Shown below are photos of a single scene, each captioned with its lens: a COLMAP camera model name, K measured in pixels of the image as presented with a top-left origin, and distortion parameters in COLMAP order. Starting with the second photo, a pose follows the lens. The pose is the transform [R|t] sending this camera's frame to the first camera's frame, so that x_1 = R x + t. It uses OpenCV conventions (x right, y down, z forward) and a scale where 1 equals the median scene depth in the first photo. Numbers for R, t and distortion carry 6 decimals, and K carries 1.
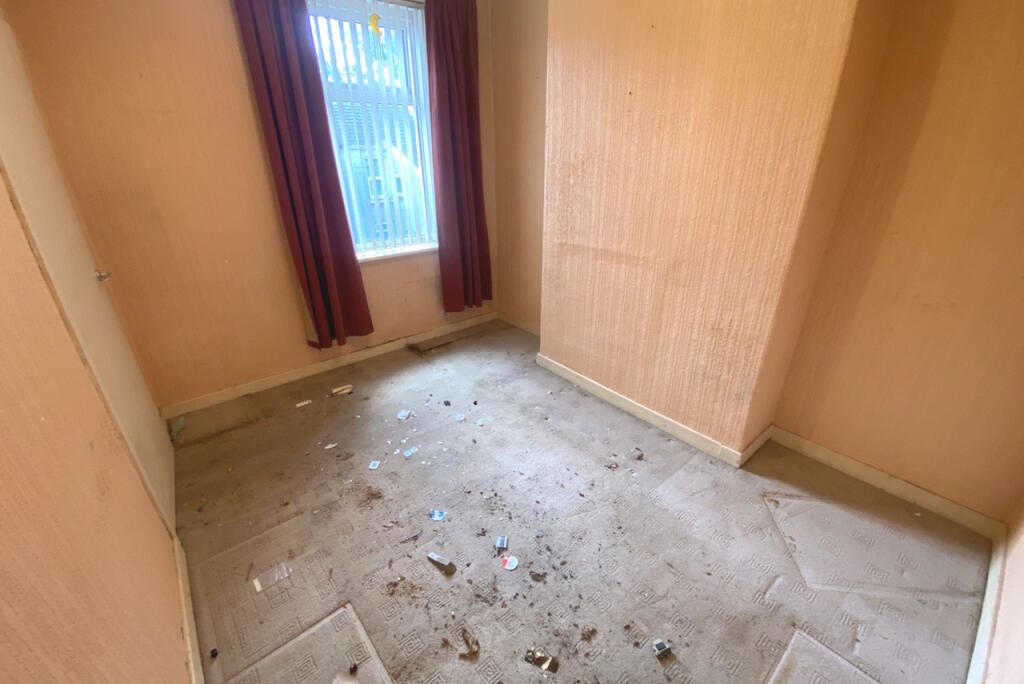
lens RADIAL K [[424.8, 0, 499.7], [0, 424.8, 341.2], [0, 0, 1]] dist [0.071044, -0.047357]
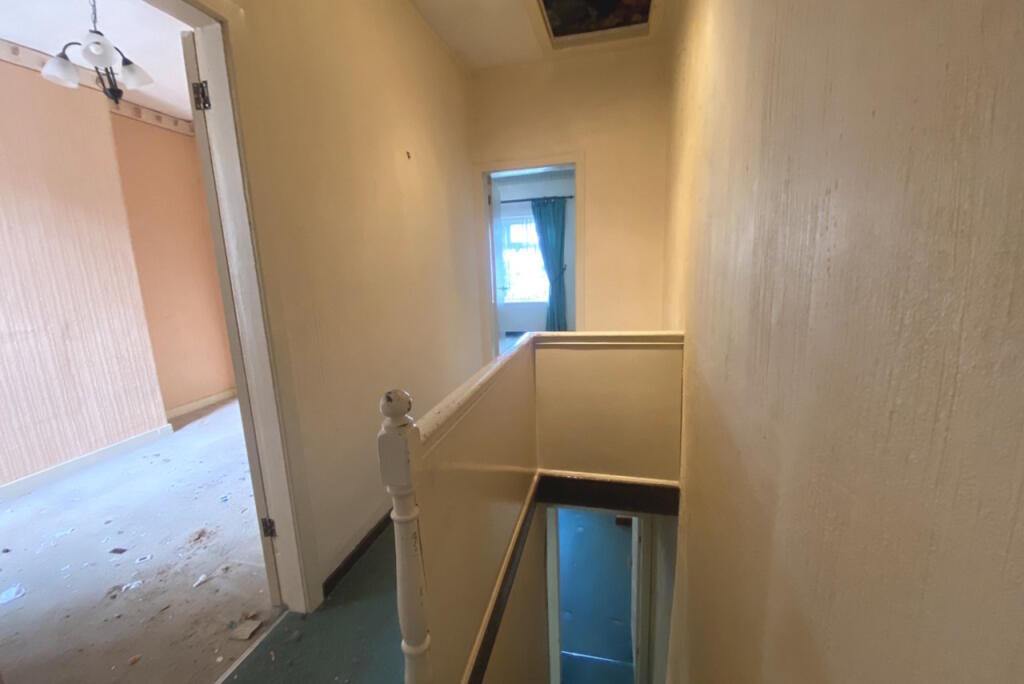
lens RADIAL K [[424.8, 0, 499.7], [0, 424.8, 341.2], [0, 0, 1]] dist [0.071044, -0.047357]
pose [[-0.576093, -0.099661, 0.811286, -1.401734], [0.387157, 0.840870, 0.378215, -0.131979], [-0.719879, 0.531982, -0.445835, 0.668566]]
